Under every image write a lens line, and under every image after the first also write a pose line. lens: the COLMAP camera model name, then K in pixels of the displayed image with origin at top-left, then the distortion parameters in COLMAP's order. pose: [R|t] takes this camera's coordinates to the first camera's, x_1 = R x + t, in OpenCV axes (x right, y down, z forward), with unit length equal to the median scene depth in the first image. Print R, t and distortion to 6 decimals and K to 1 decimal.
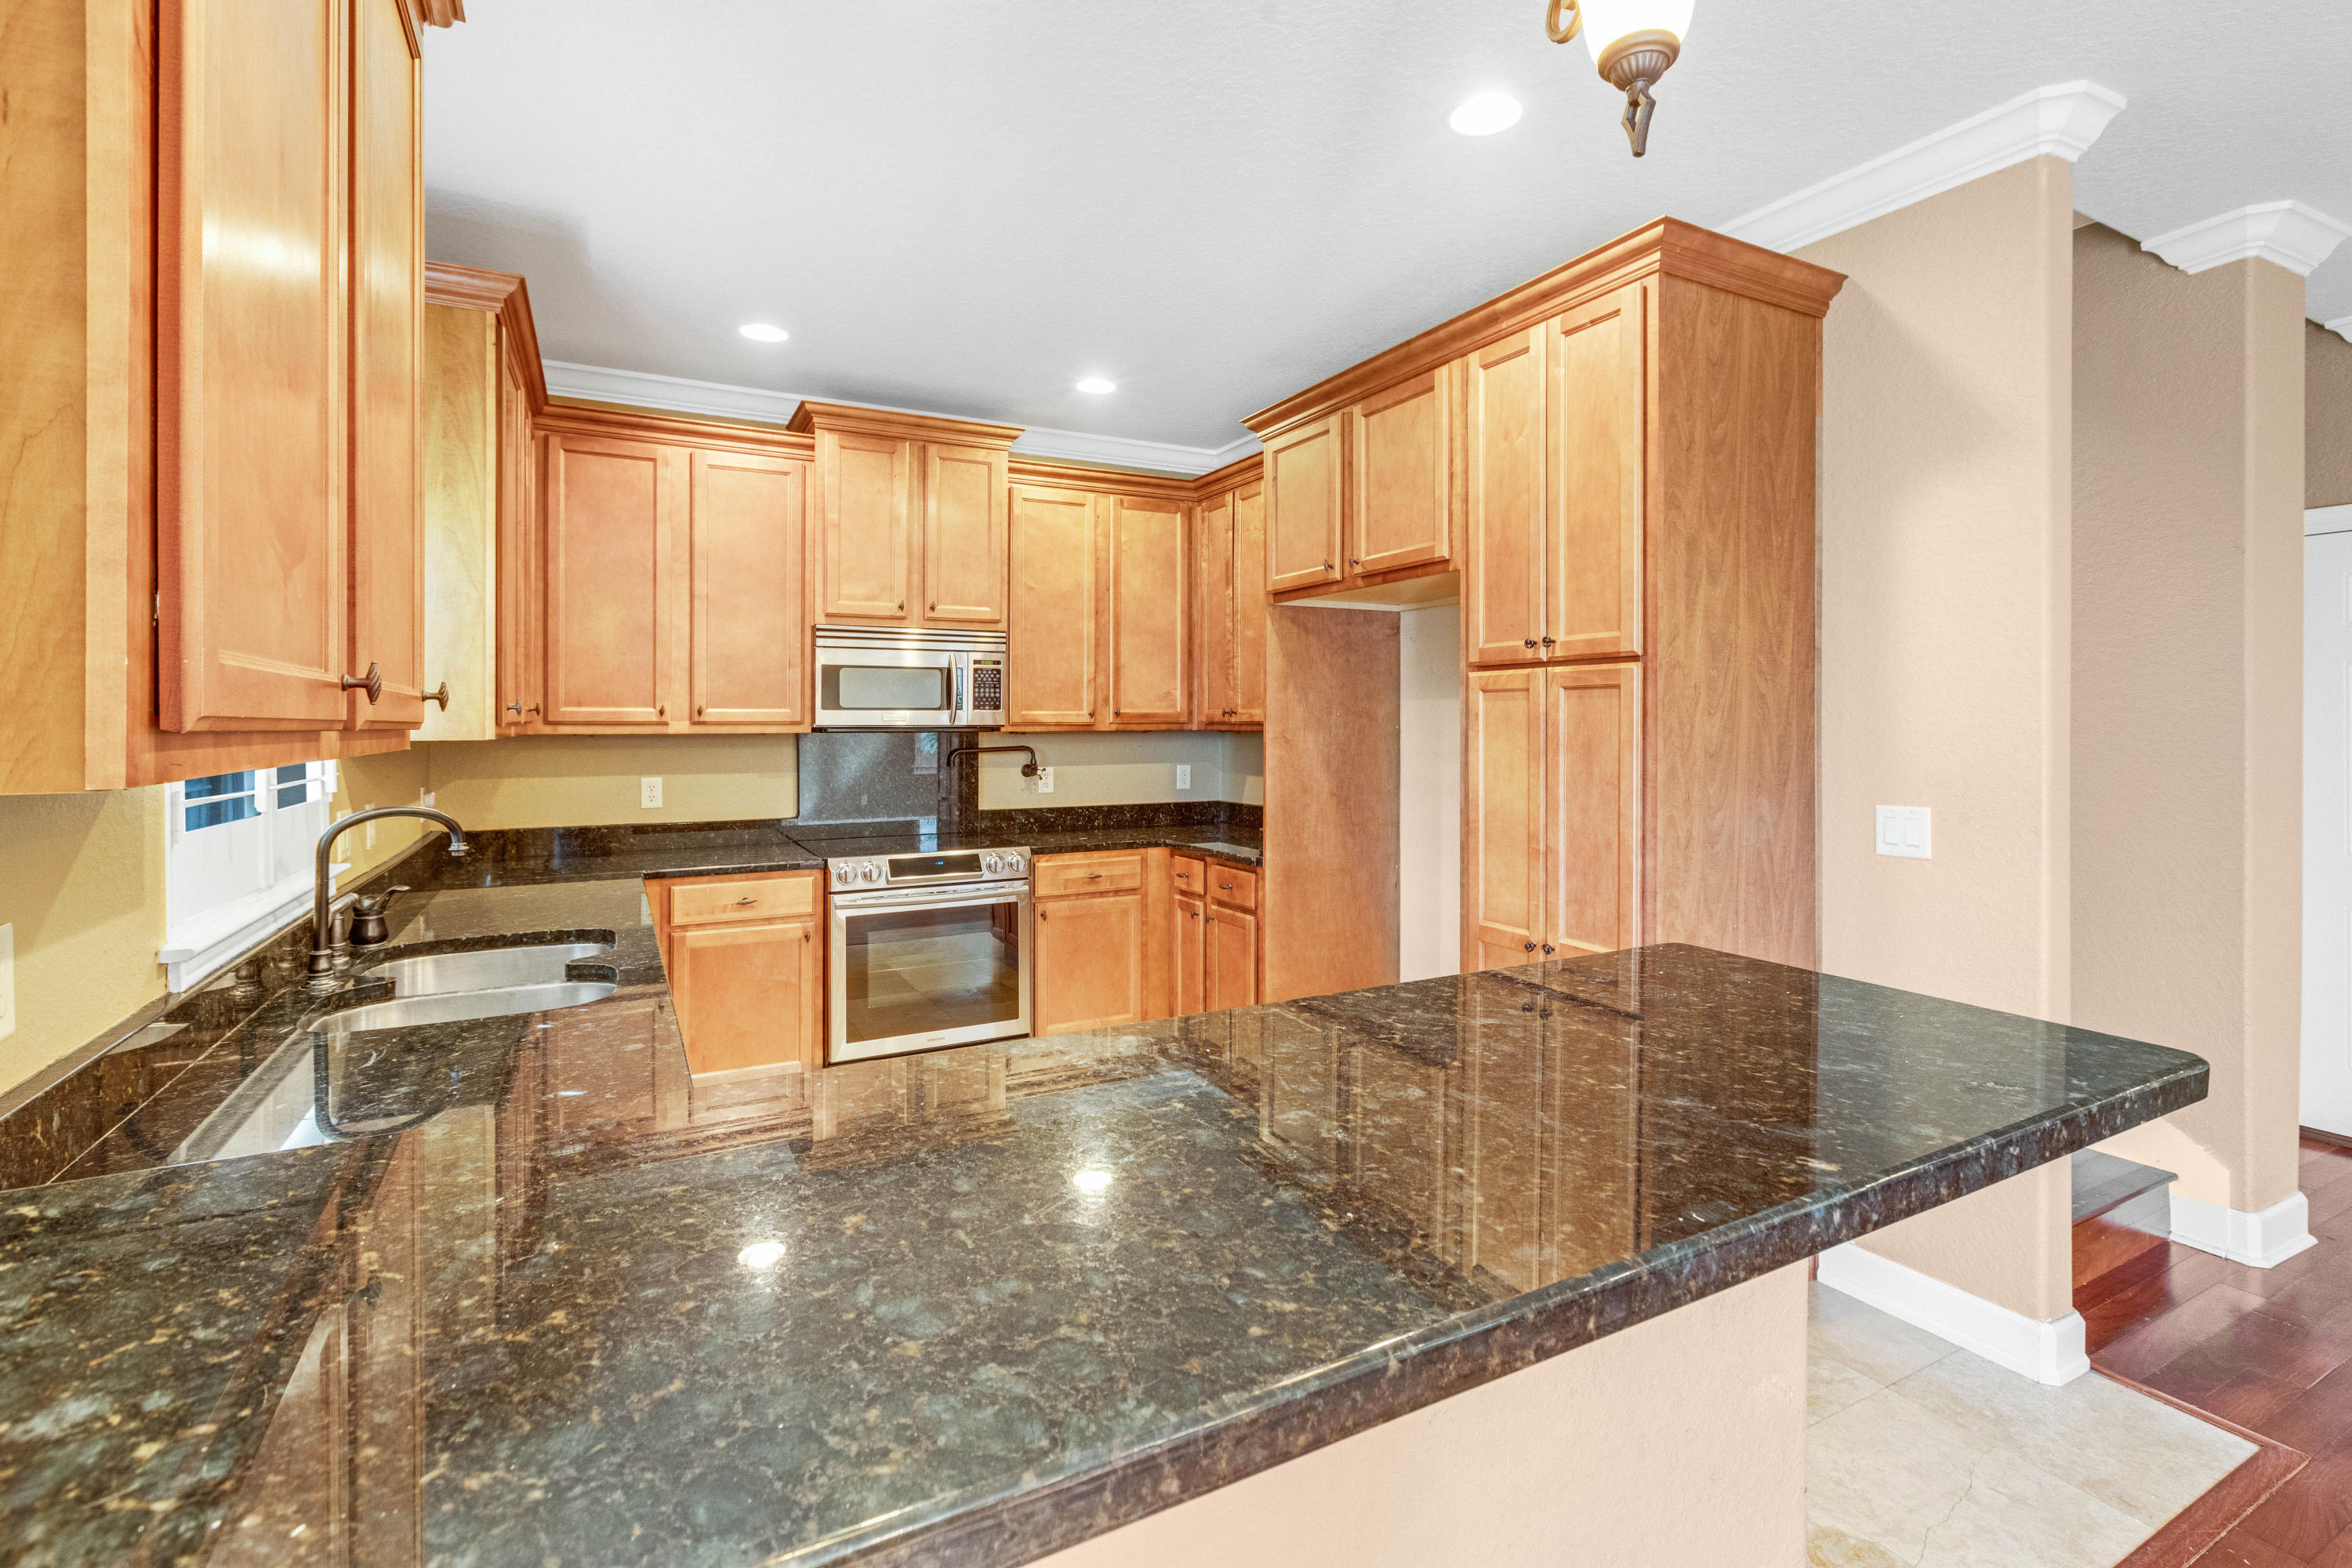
lens RADIAL K [[1061.3, 0, 1176.5], [0, 1061.3, 720.5], [0, 0, 1]] dist [0.000323, -0.000059]
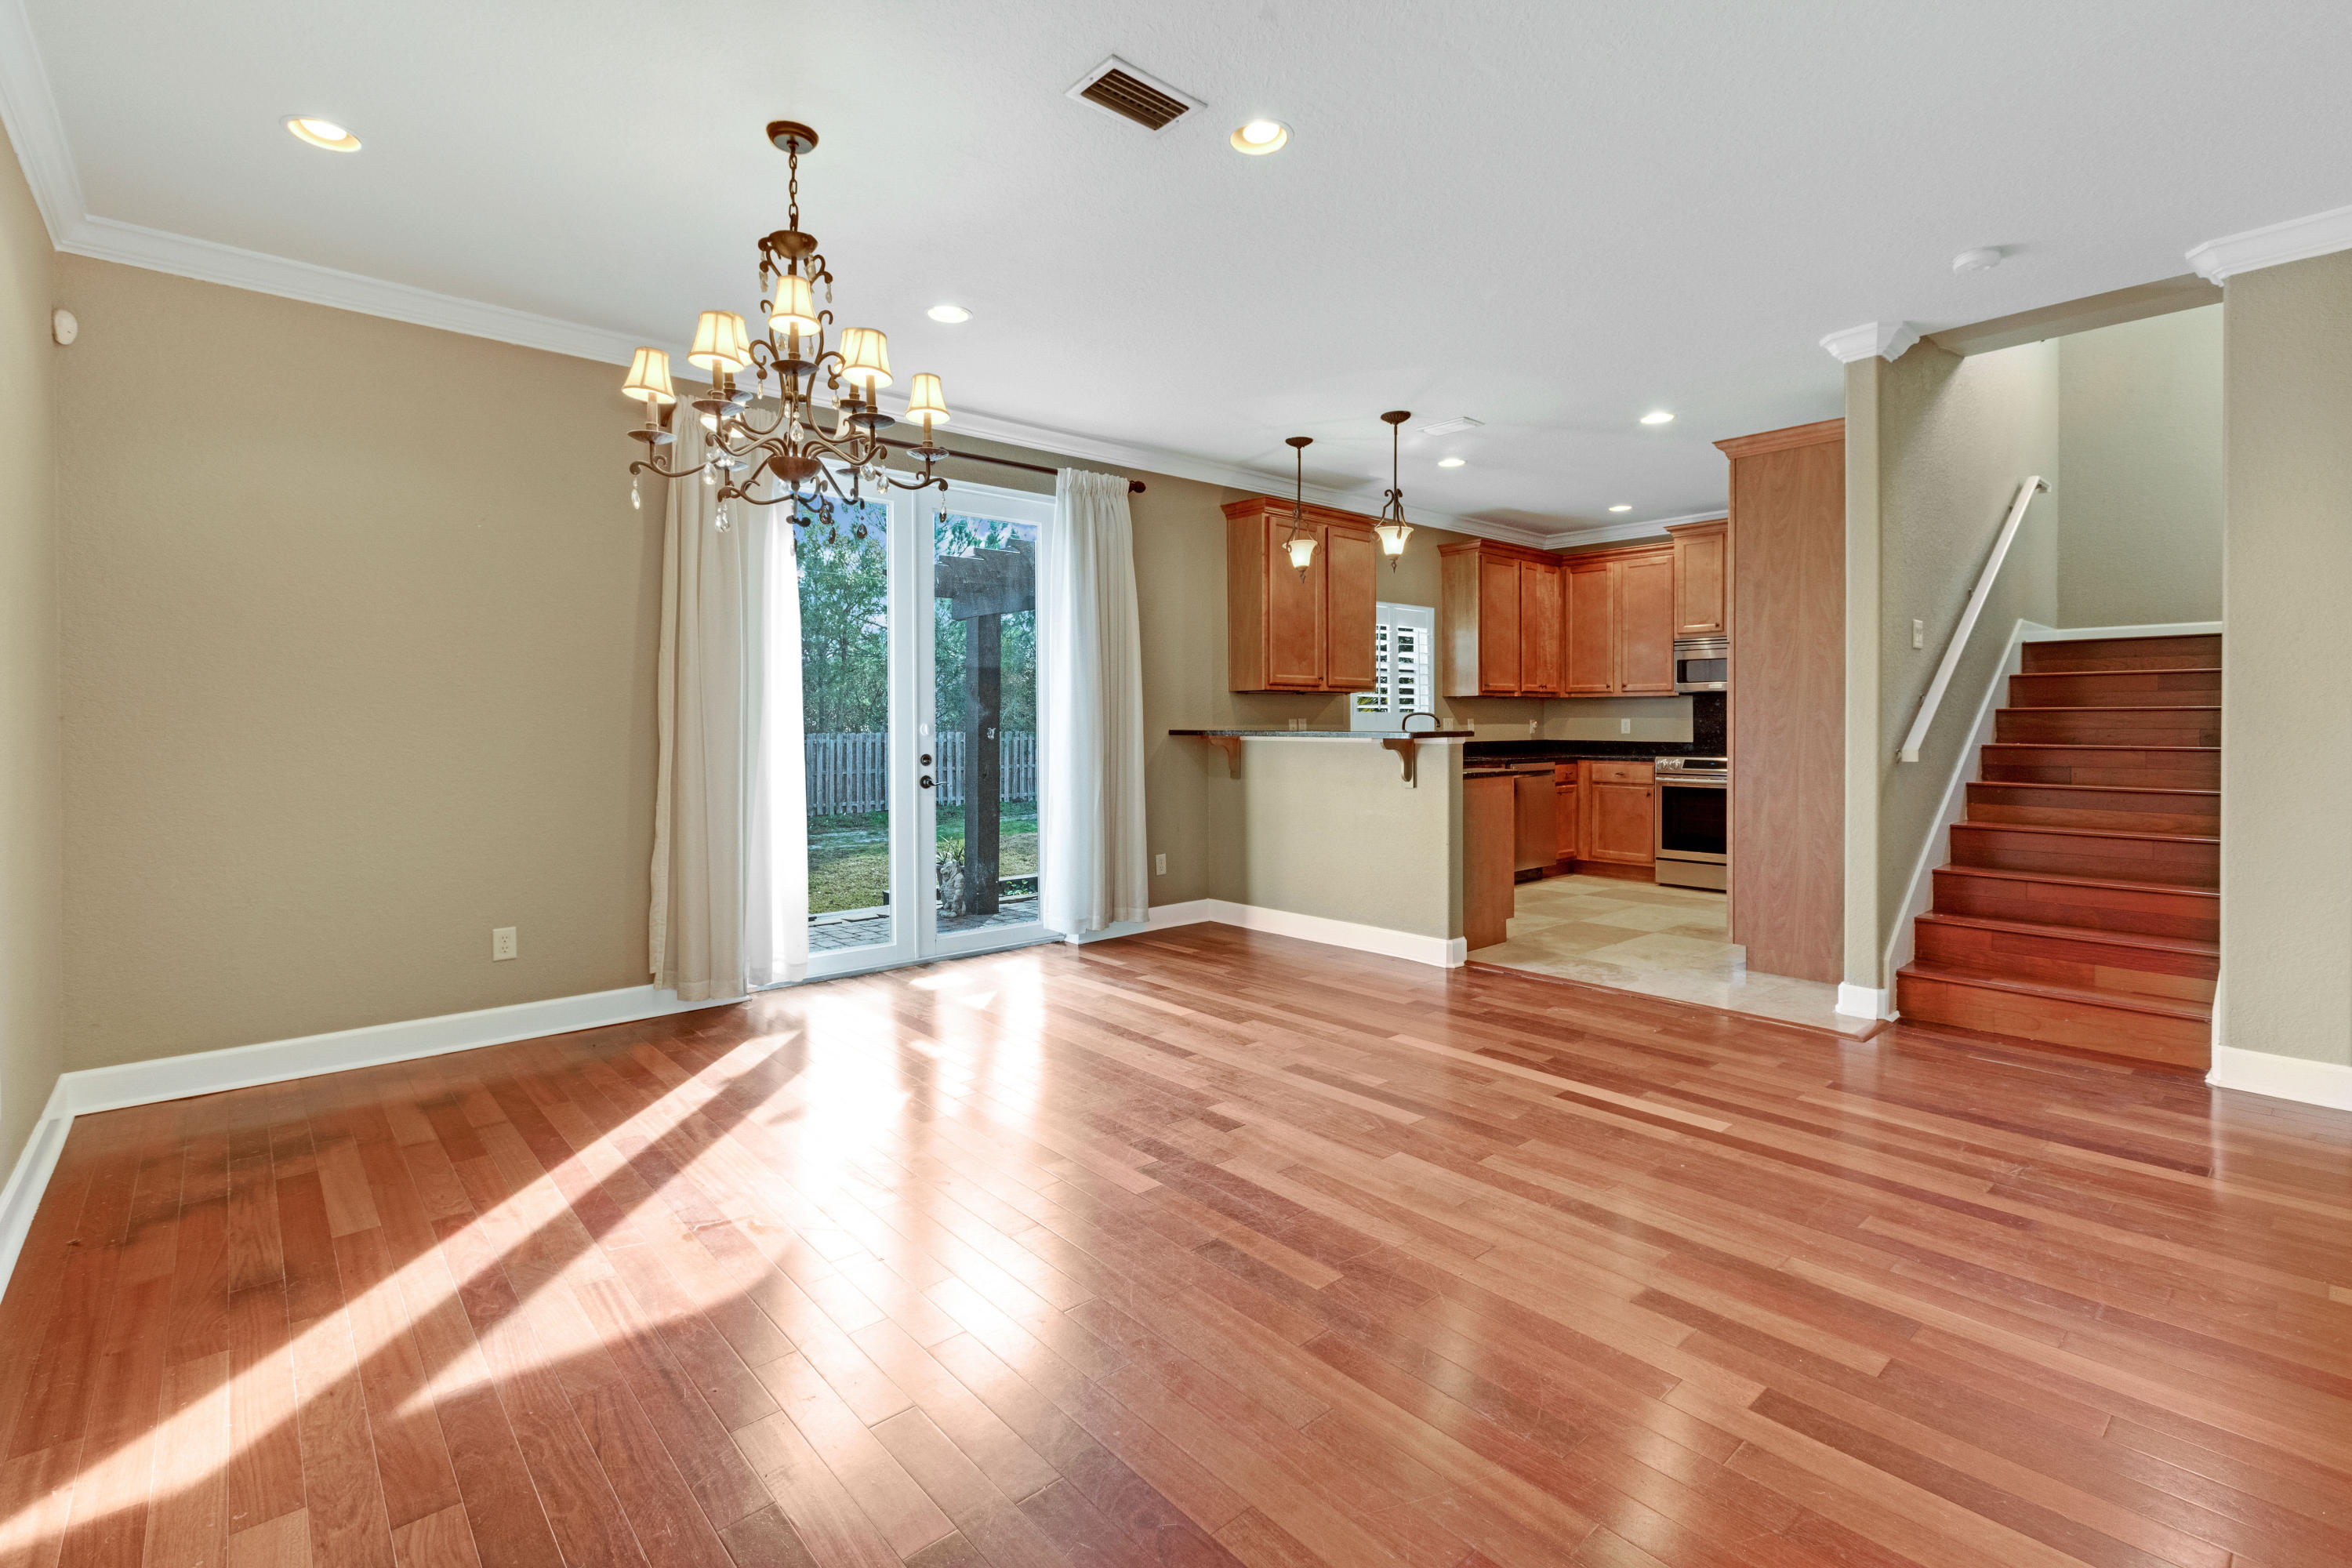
lens RADIAL K [[1071.7, 0, 1177.9], [0, 1071.7, 725.4], [0, 0, 1]] dist [0.000038, -0.000257]
pose [[0.231929, 0.005416, -0.972718, 1.362194], [0.000567, 0.999984, 0.005703, 0.055178], [0.972733, -0.001874, 0.231922, -0.338677]]
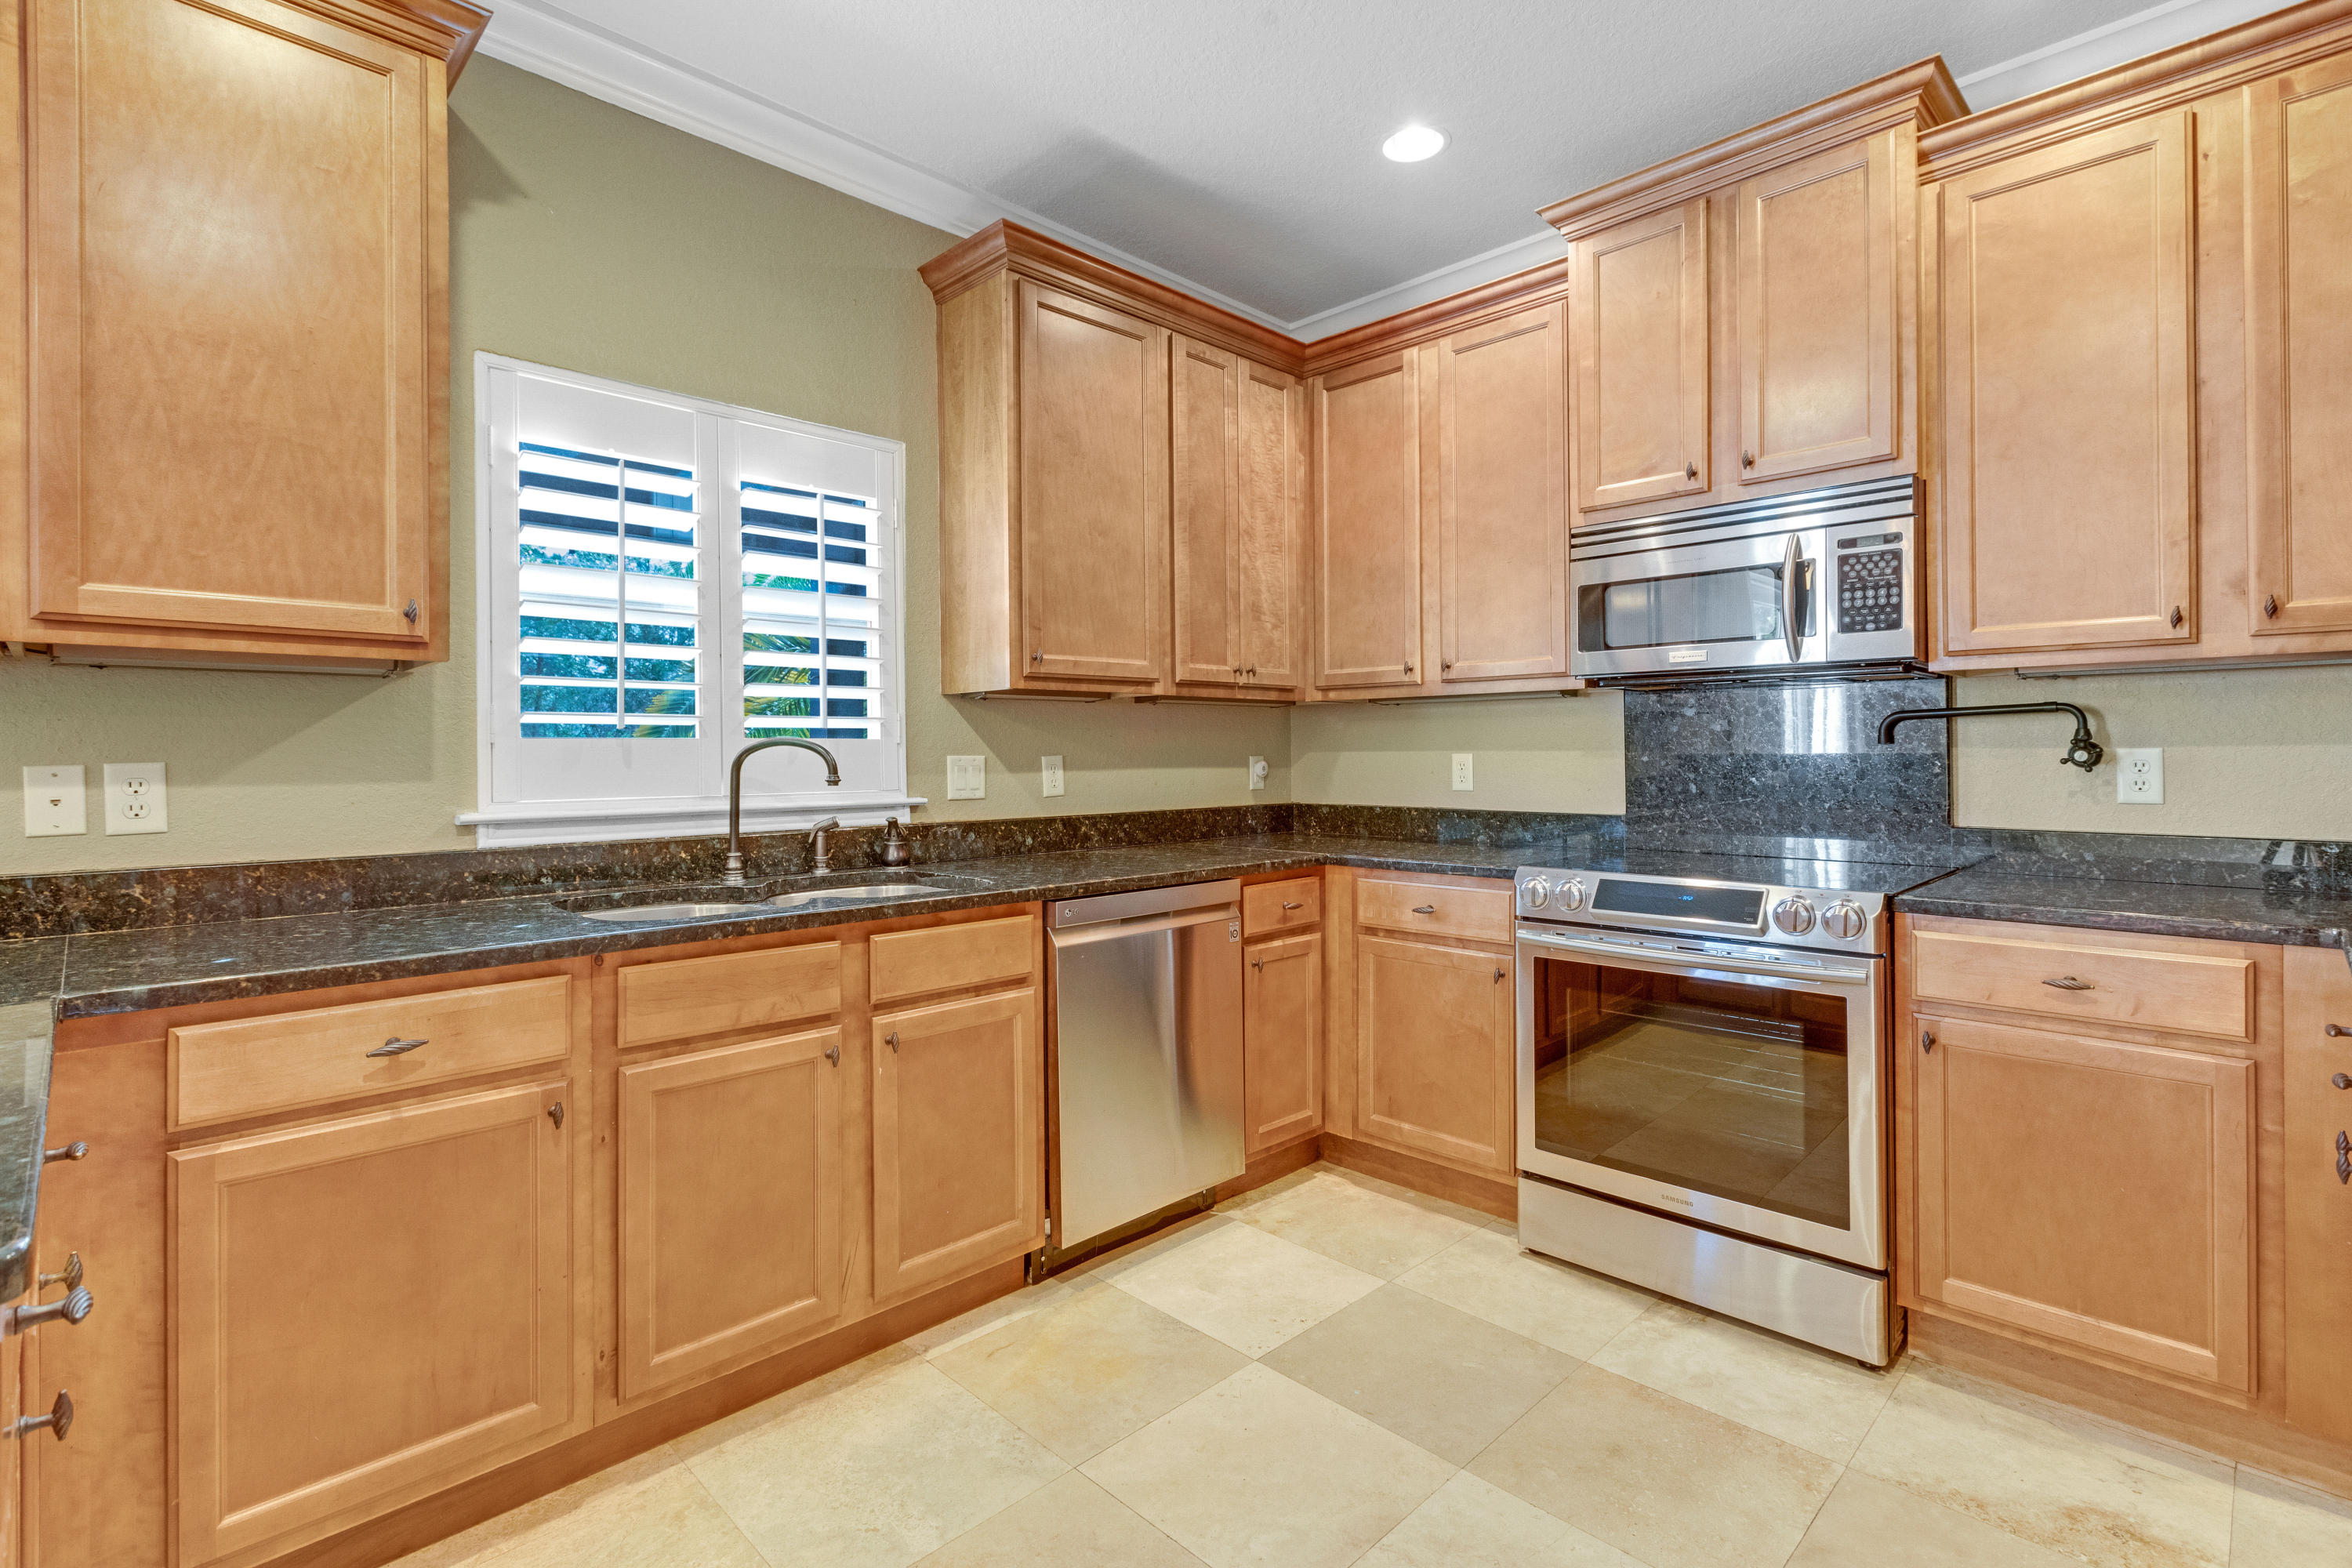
lens RADIAL K [[1086.6, 0, 1189.0], [0, 1086.6, 748.6], [0, 0, 1]] dist [0.000256, -0.001115]
pose [[0.289606, -0.007157, -0.957119, 0.260298], [0.007058, 0.999961, -0.005341, 0.053657], [0.957120, -0.005209, 0.289645, 0.562836]]
